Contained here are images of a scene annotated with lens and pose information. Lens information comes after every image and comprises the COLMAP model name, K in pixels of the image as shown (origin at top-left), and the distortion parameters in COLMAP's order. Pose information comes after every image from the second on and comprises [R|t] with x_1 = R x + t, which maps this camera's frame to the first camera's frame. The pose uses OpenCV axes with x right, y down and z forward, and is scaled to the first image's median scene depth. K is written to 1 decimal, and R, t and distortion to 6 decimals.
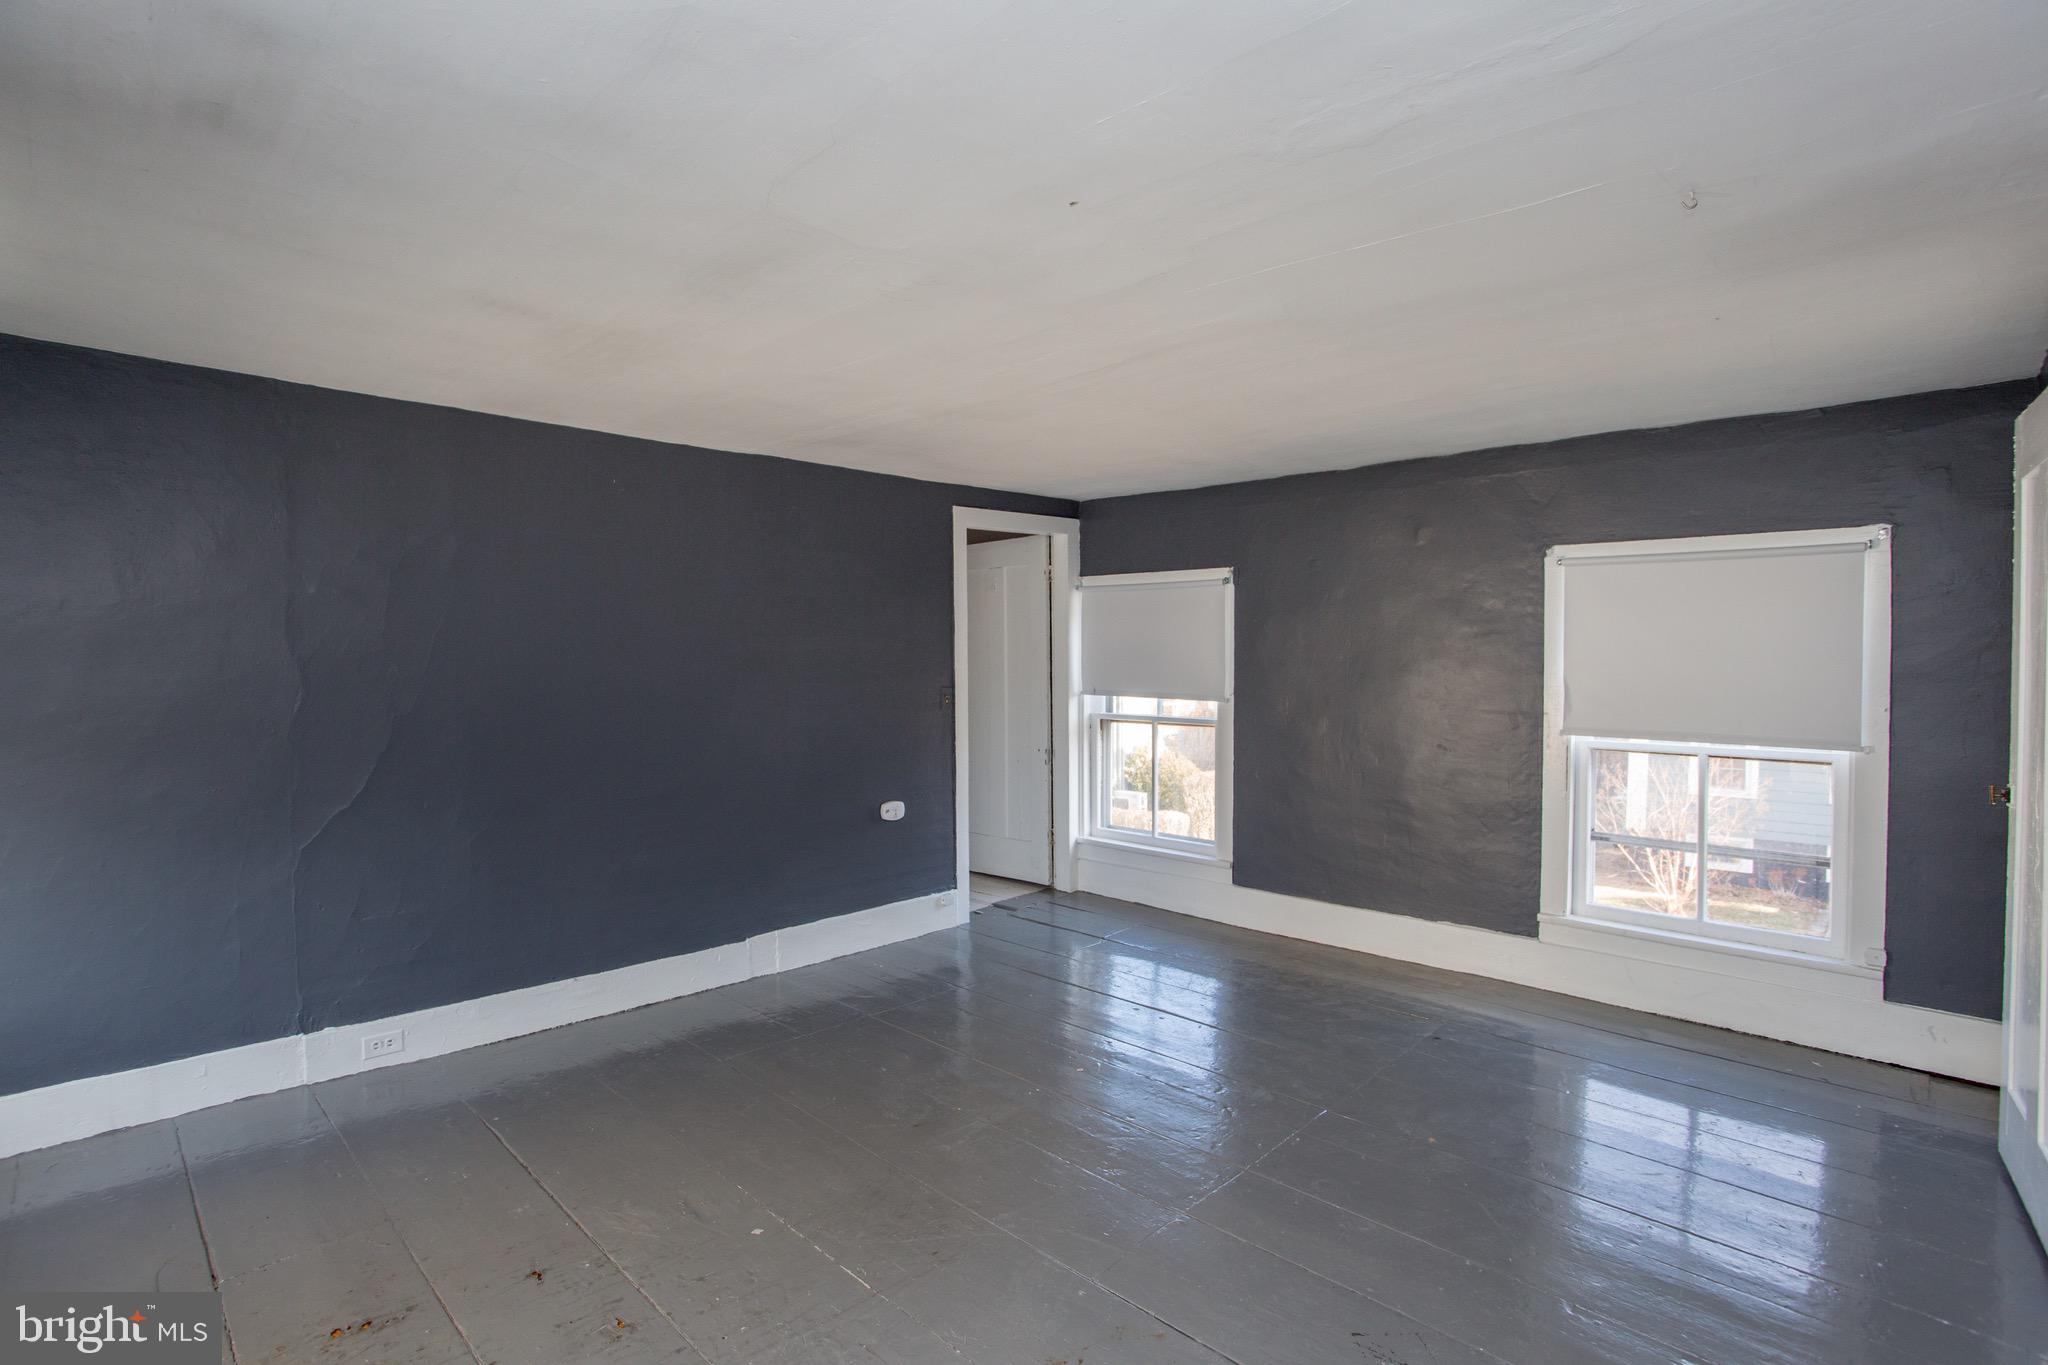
lens RADIAL K [[1003.9, 0, 1030.8], [0, 1003.9, 675.4], [0, 0, 1]] dist [-0.066355, 0.023543]
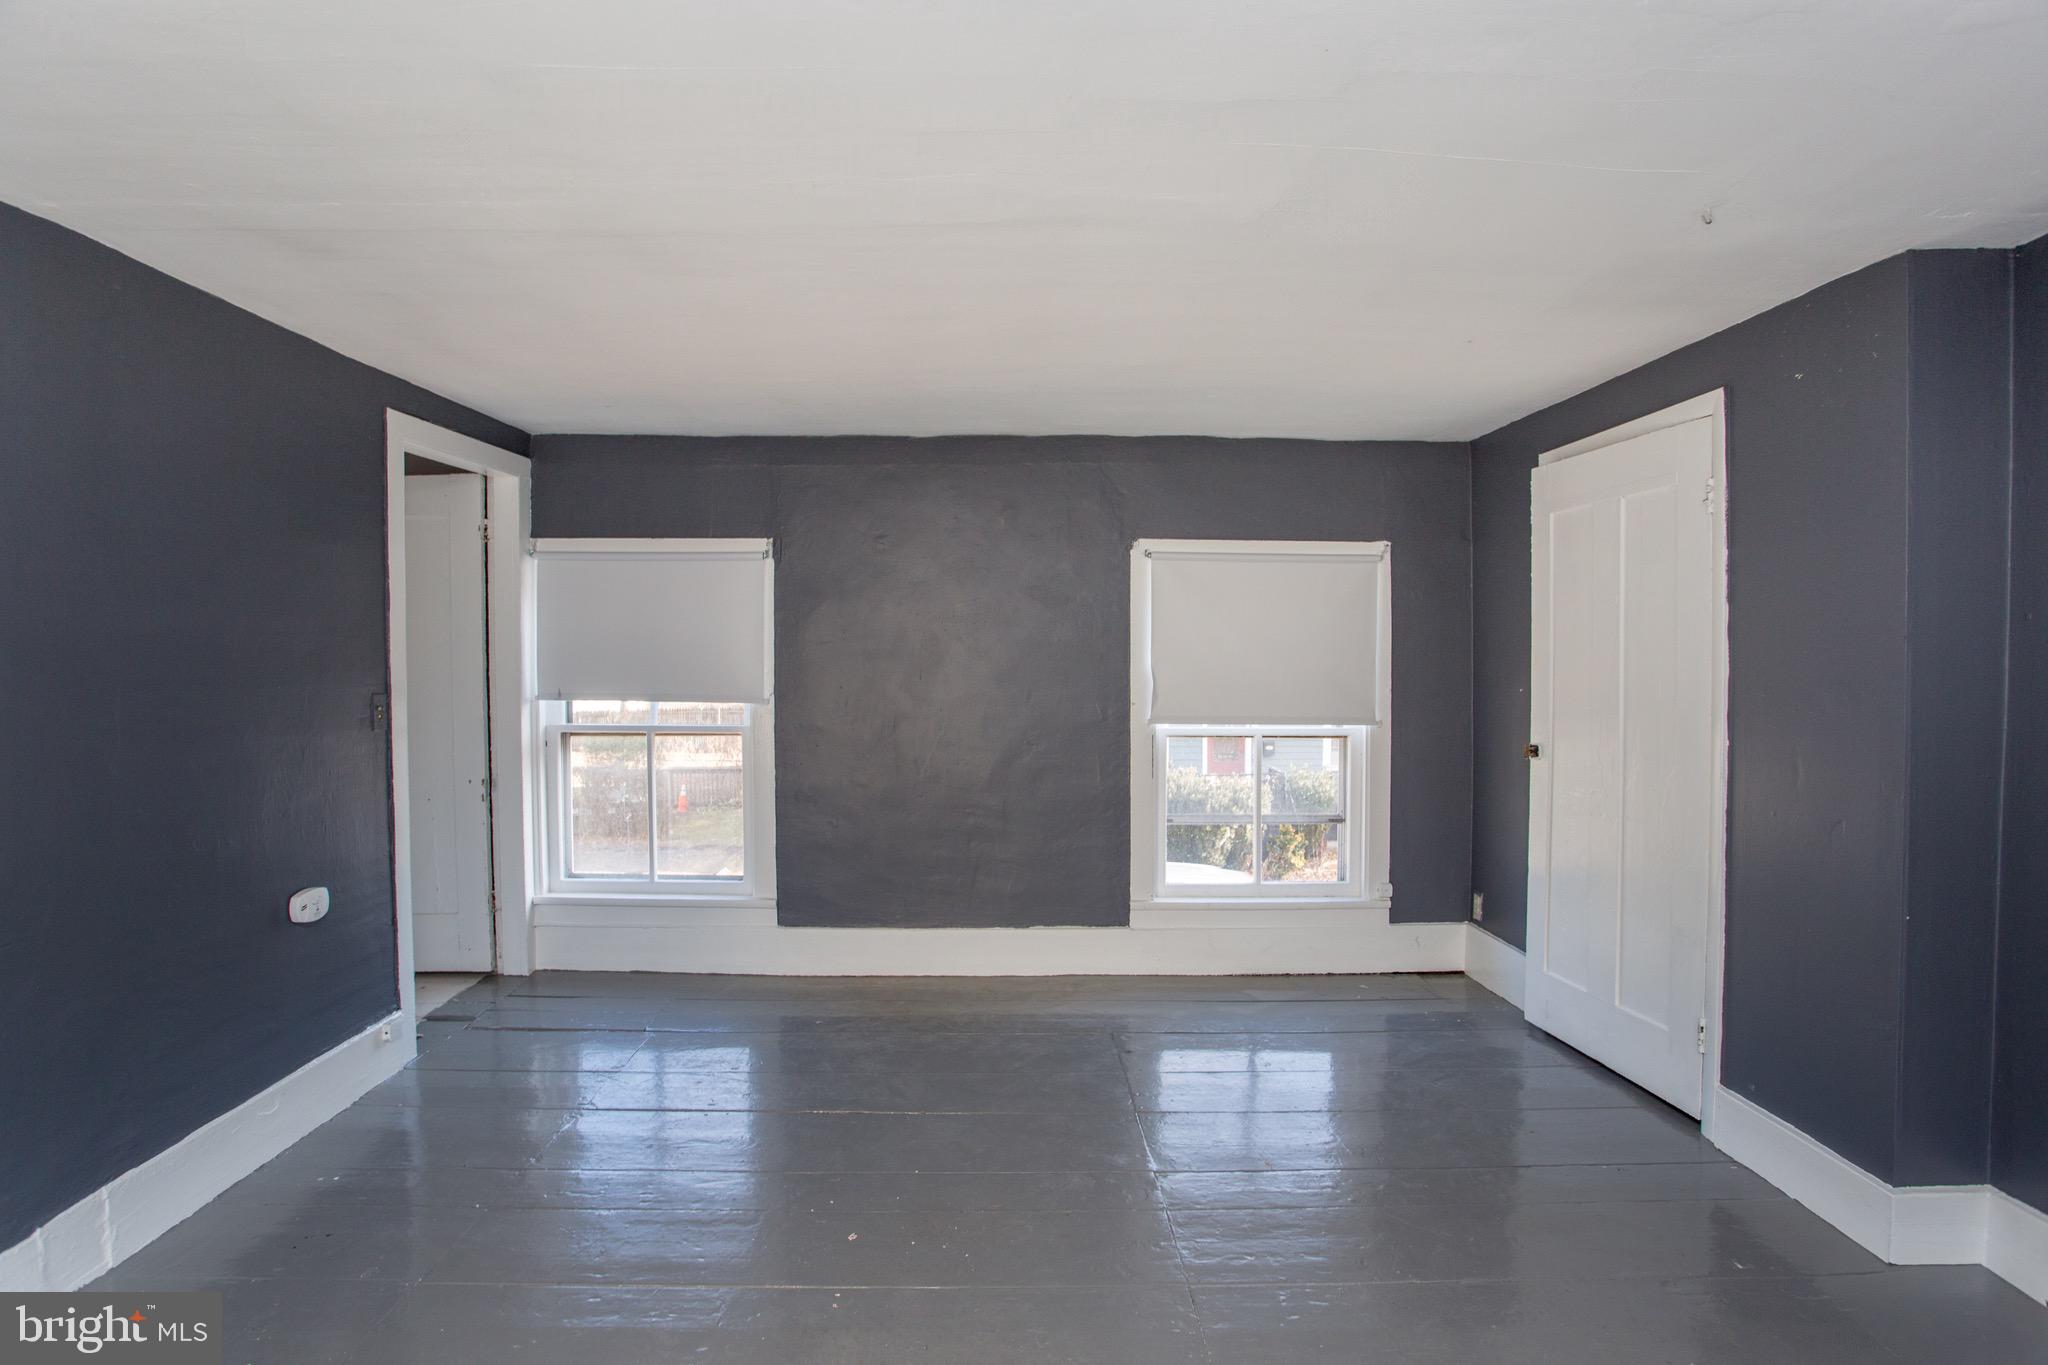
lens RADIAL K [[1003.9, 0, 1020.4], [0, 1003.9, 653.1], [0, 0, 1]] dist [-0.066355, 0.023543]
pose [[0.708542, 0.001424, 0.705667, -0.233641], [0.012750, 0.999809, -0.014820, 0.000558], [-0.705553, 0.019498, 0.708388, 0.280033]]
